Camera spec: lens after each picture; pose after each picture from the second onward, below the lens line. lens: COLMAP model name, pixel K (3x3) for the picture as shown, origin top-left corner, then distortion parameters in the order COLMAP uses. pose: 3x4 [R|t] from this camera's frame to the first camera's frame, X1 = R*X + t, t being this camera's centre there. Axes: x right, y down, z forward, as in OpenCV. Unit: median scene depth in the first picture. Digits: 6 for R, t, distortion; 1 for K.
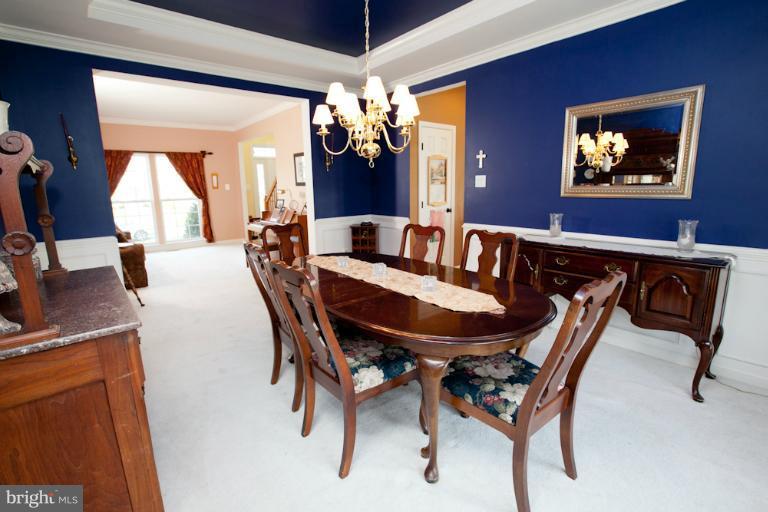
lens RADIAL K [[356.5, 0, 381.7], [0, 356.5, 252.6], [0, 0, 1]] dist [-0.026421, 0.005328]
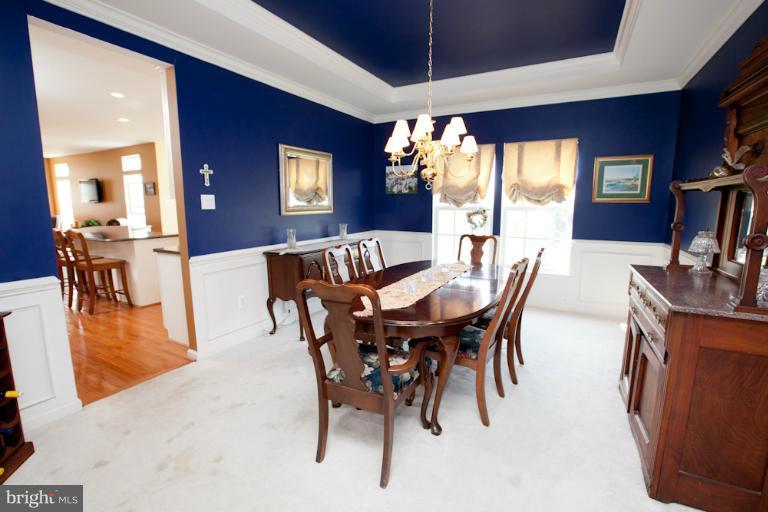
lens RADIAL K [[356.5, 0, 380.7], [0, 356.5, 258.5], [0, 0, 1]] dist [-0.026421, 0.005328]
pose [[-0.343431, -0.120285, 0.931443, -0.354072], [0.194675, 0.961107, 0.195894, -0.088875], [-0.918780, 0.248604, -0.306658, 0.515917]]
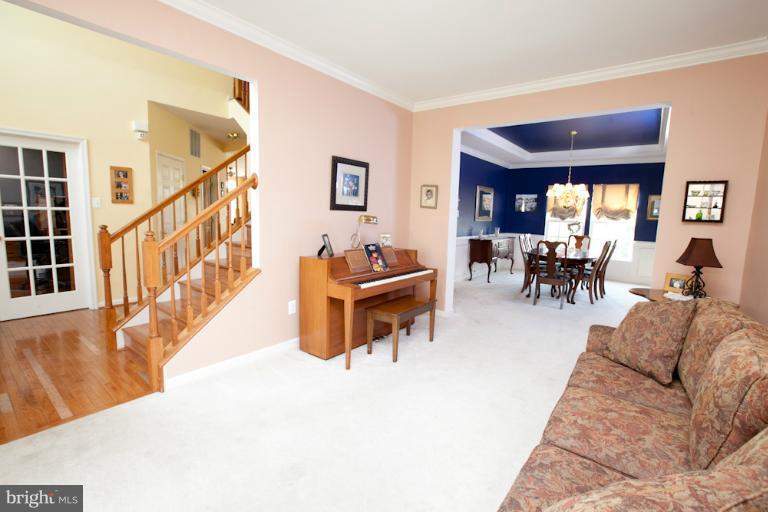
lens RADIAL K [[356.5, 0, 383.7], [0, 356.5, 258.8], [0, 0, 1]] dist [-0.026421, 0.005328]
pose [[-0.204698, -0.104225, 0.973260, -0.656202], [0.170768, 0.975263, 0.140356, -0.140505], [-0.963814, 0.194932, -0.181836, 0.822369]]
